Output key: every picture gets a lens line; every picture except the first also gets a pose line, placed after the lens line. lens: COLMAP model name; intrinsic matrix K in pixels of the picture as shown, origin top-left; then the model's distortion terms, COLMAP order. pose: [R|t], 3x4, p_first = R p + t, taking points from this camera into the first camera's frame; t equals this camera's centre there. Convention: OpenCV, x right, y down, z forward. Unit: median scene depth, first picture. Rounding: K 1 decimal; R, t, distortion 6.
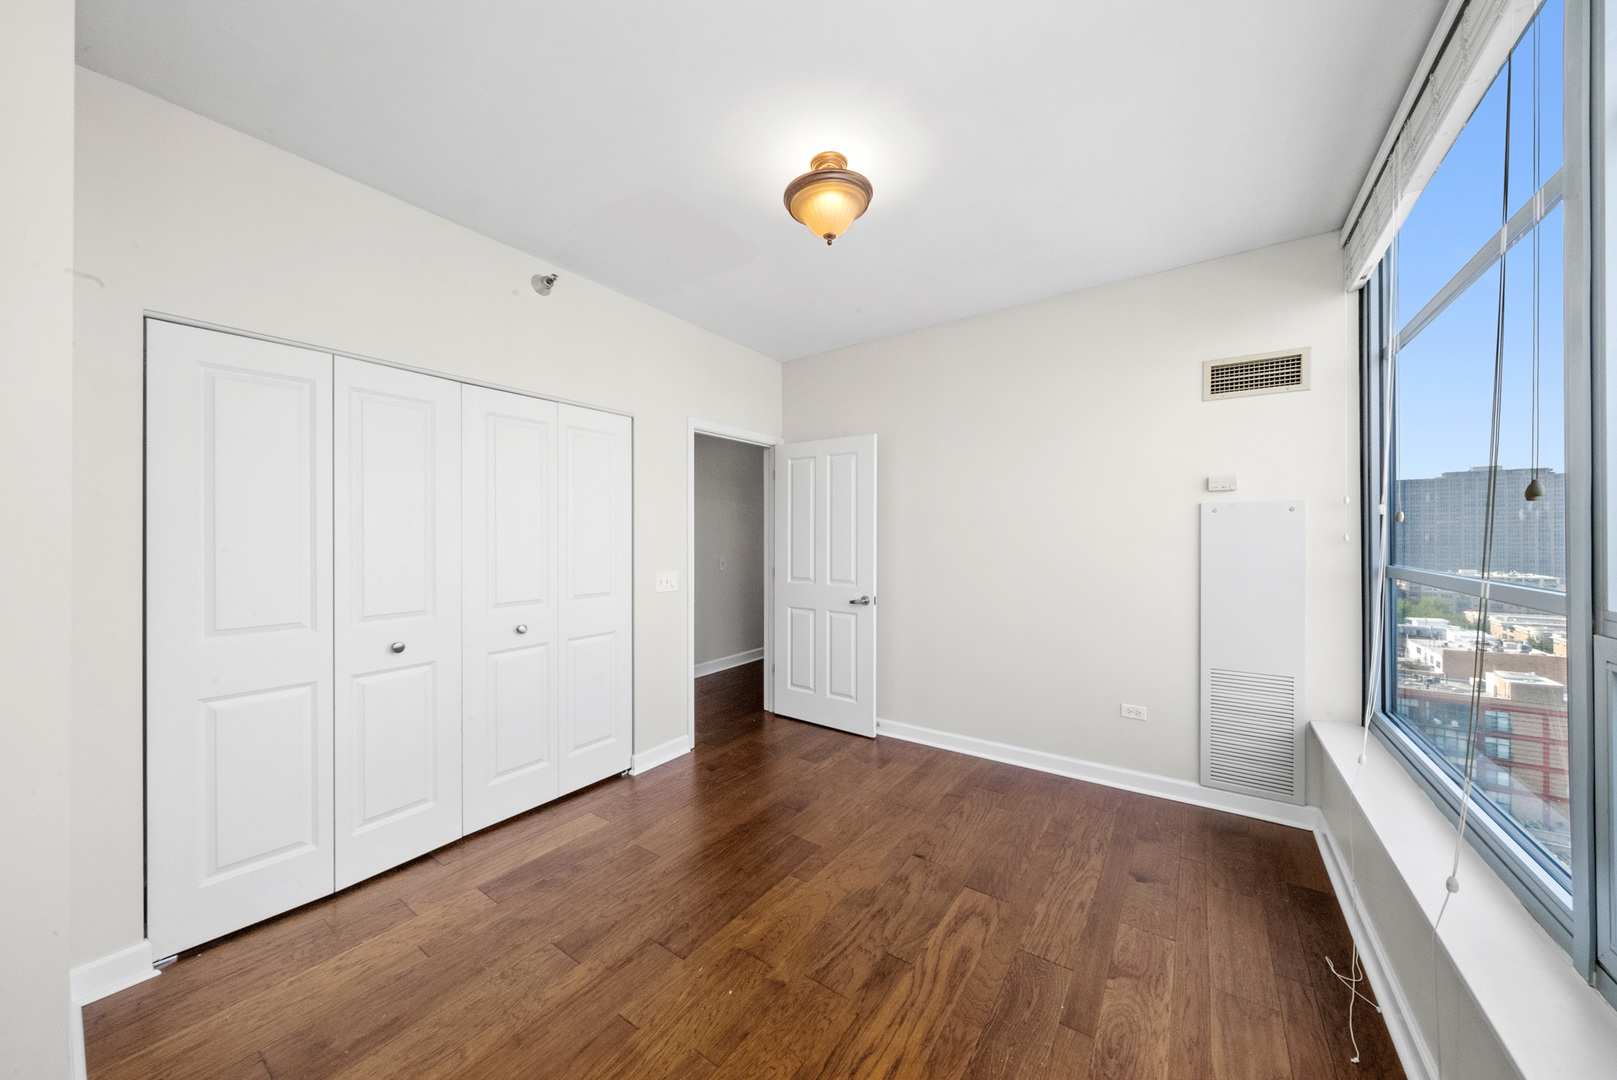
lens RADIAL K [[563.9, 0, 801.3], [0, 563.9, 533.0], [0, 0, 1]] dist [-0.000063, 0.000001]
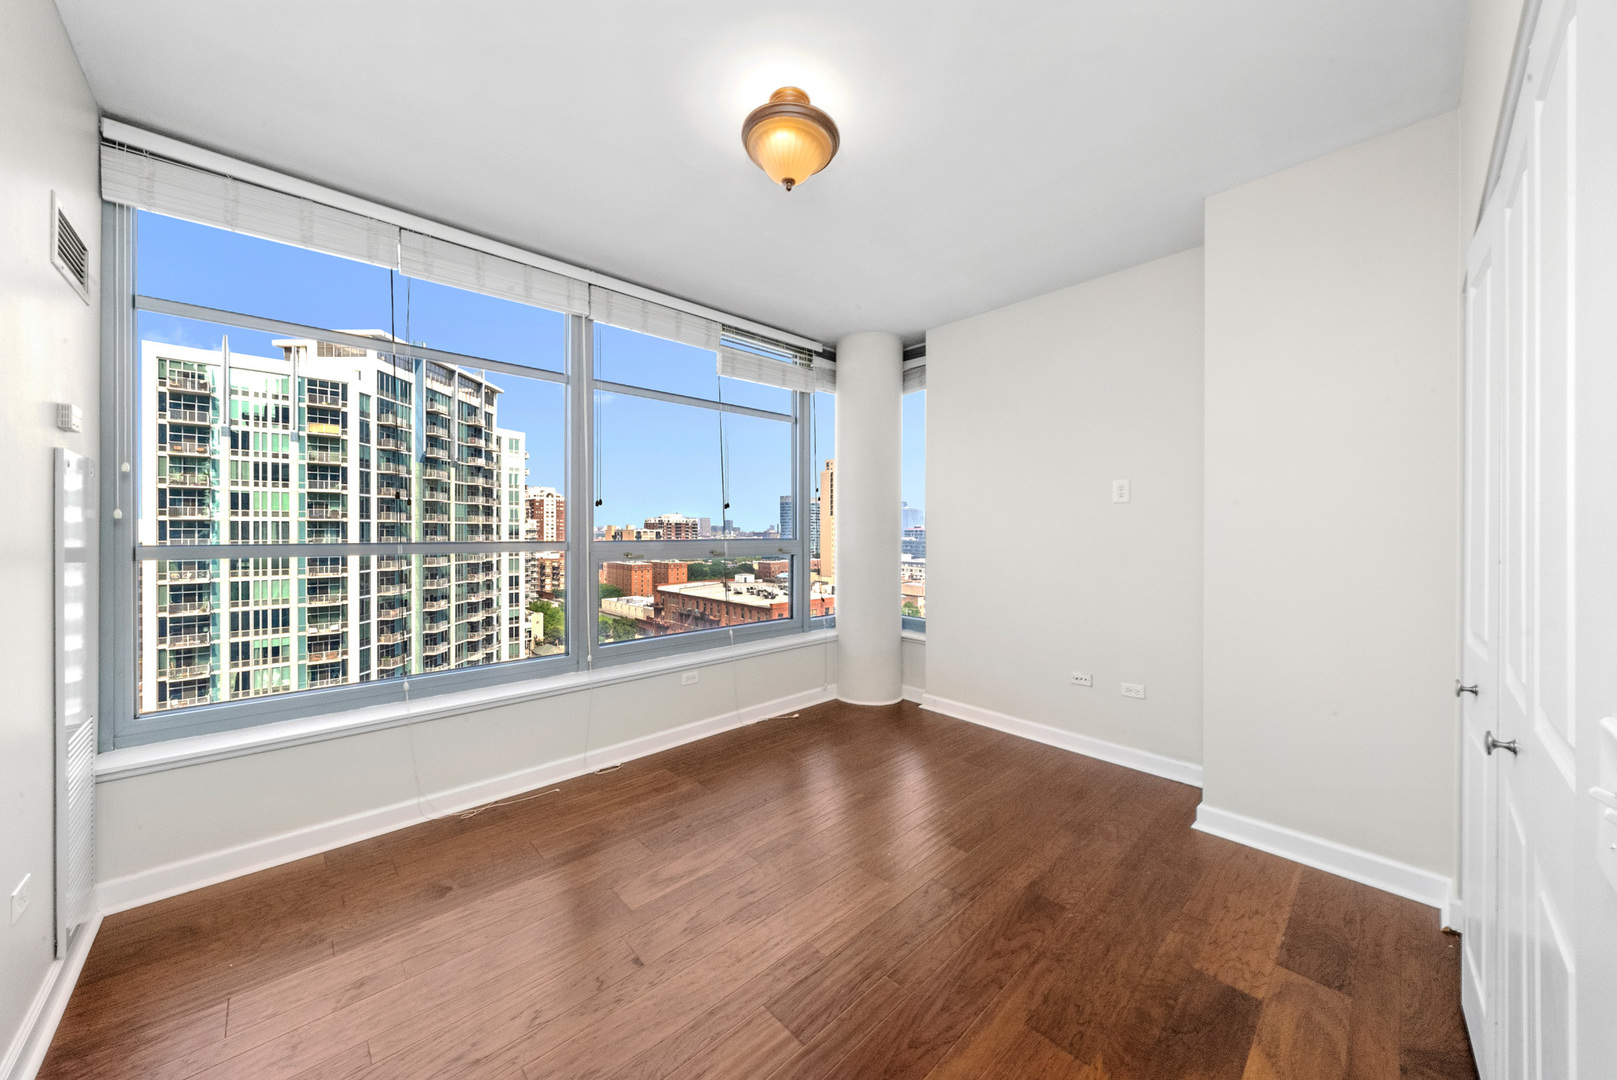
lens RADIAL K [[566.0, 0, 803.3], [0, 566.0, 531.2], [0, 0, 1]] dist [0.003417, 0.000317]
pose [[-0.979024, 0.000355, 0.203743, -0.164677], [-0.000600, 0.999989, -0.004622, 0.040681], [-0.203742, -0.004647, -0.979014, 1.962159]]
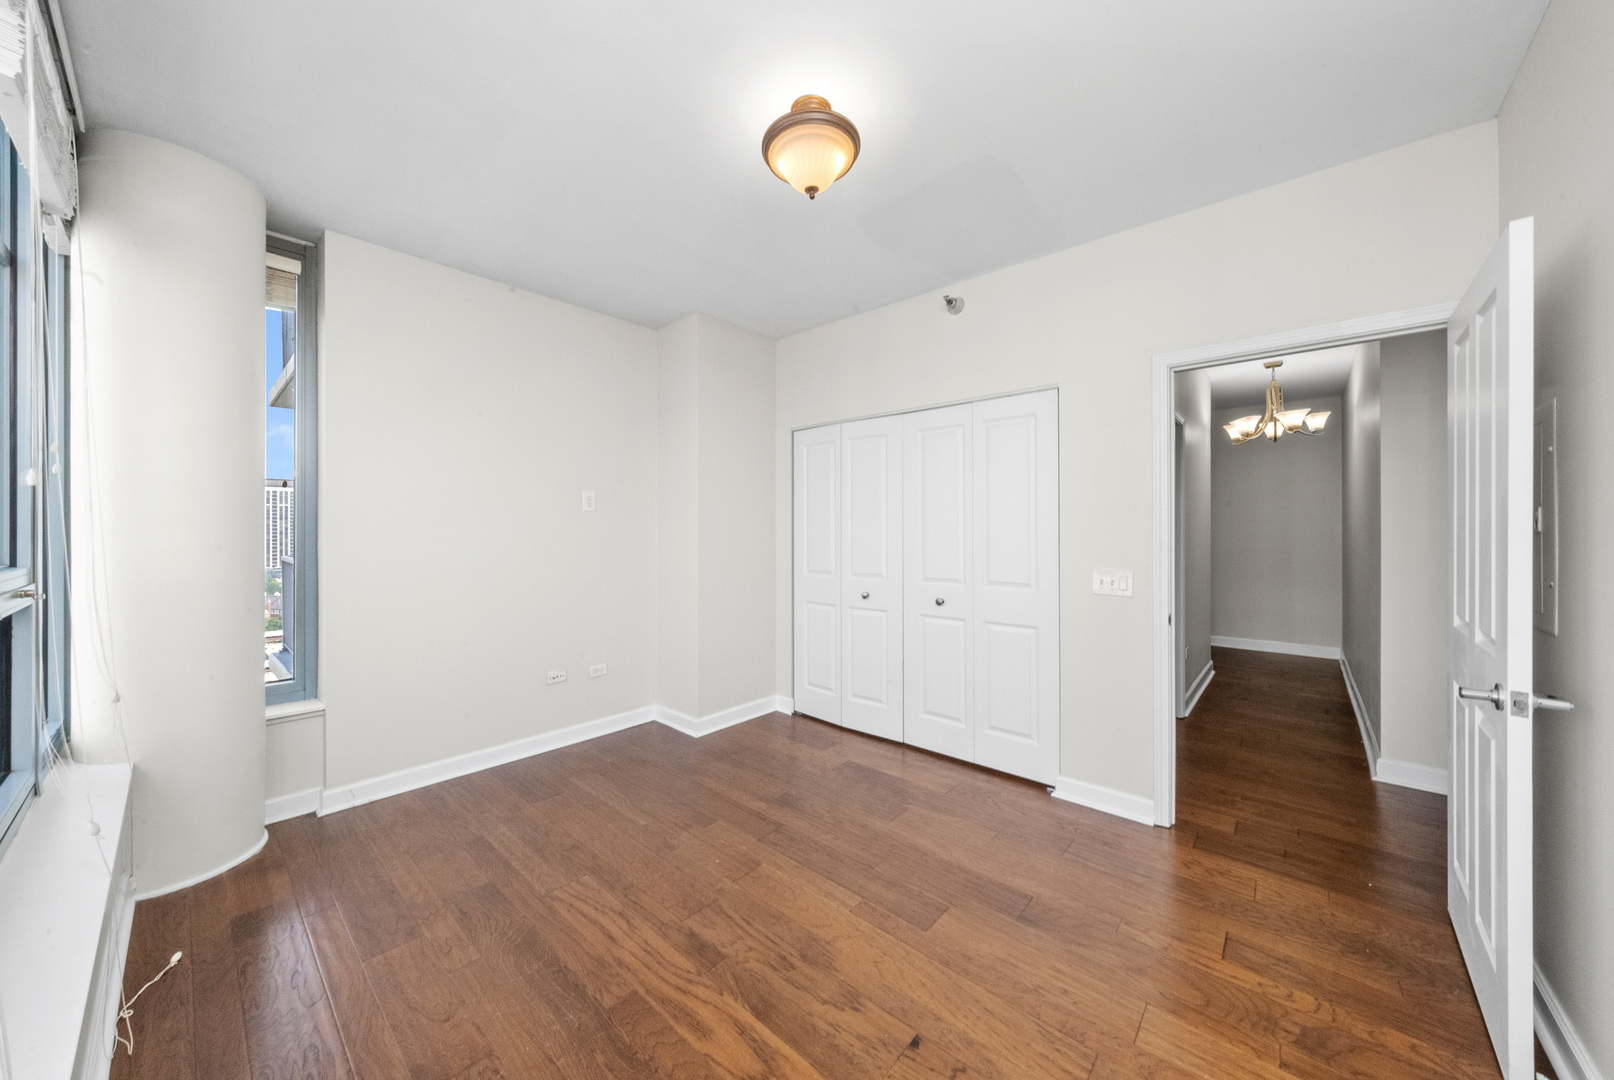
lens RADIAL K [[559.0, 0, 797.0], [0, 559.0, 529.8], [0, 0, 1]] dist [-0.000841, -0.000056]
pose [[-0.120320, 0.002444, -0.992732, 0.977171], [0.007892, 0.999968, 0.001505, 0.015911], [0.992704, -0.007653, -0.120336, 1.123987]]
